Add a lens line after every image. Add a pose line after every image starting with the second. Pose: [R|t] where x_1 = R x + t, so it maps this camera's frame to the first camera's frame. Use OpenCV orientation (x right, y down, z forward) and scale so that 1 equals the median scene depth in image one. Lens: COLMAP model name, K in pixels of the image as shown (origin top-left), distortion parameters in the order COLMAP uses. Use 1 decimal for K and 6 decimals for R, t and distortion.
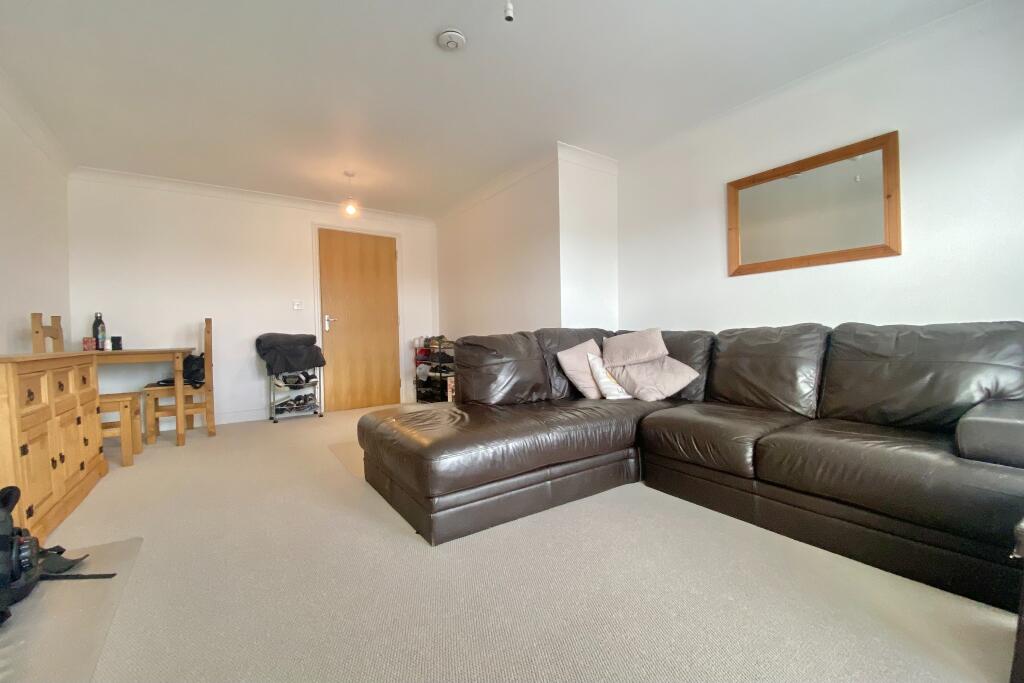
lens RADIAL K [[409.7, 0, 512.0], [0, 409.7, 341.5], [0, 0, 1]] dist [-0.000061, -0.000013]
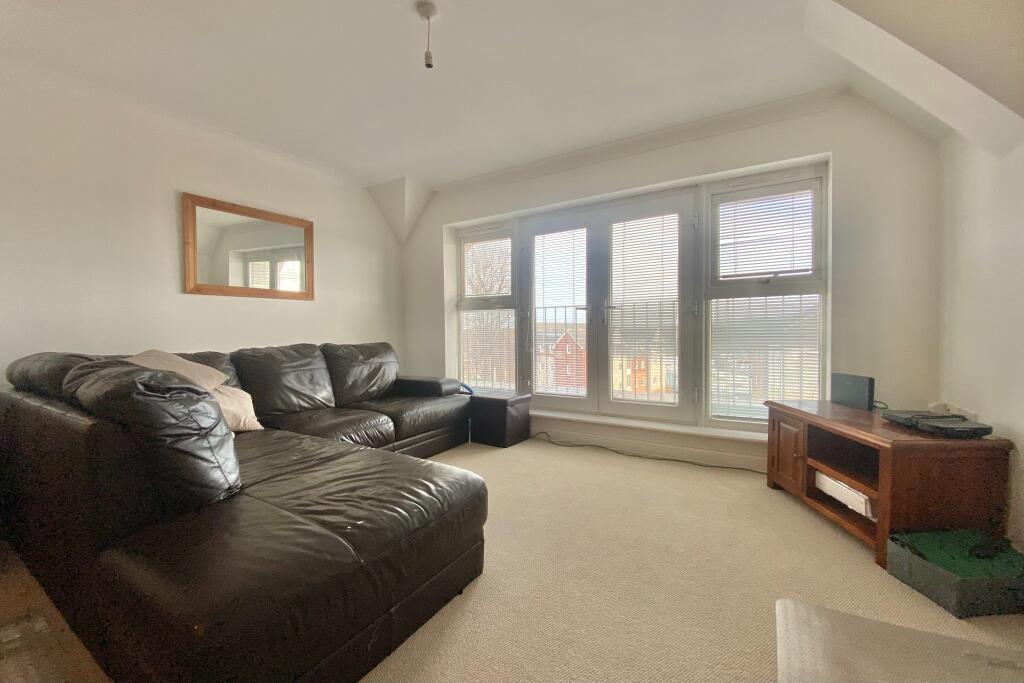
lens RADIAL K [[409.7, 0, 512.0], [0, 409.7, 341.5], [0, 0, 1]] dist [-0.000061, -0.000013]
pose [[-0.393727, -0.014934, 0.919106, -0.713588], [0.031384, 0.999067, 0.029677, -0.061661], [-0.918691, 0.040530, -0.392891, 0.794961]]
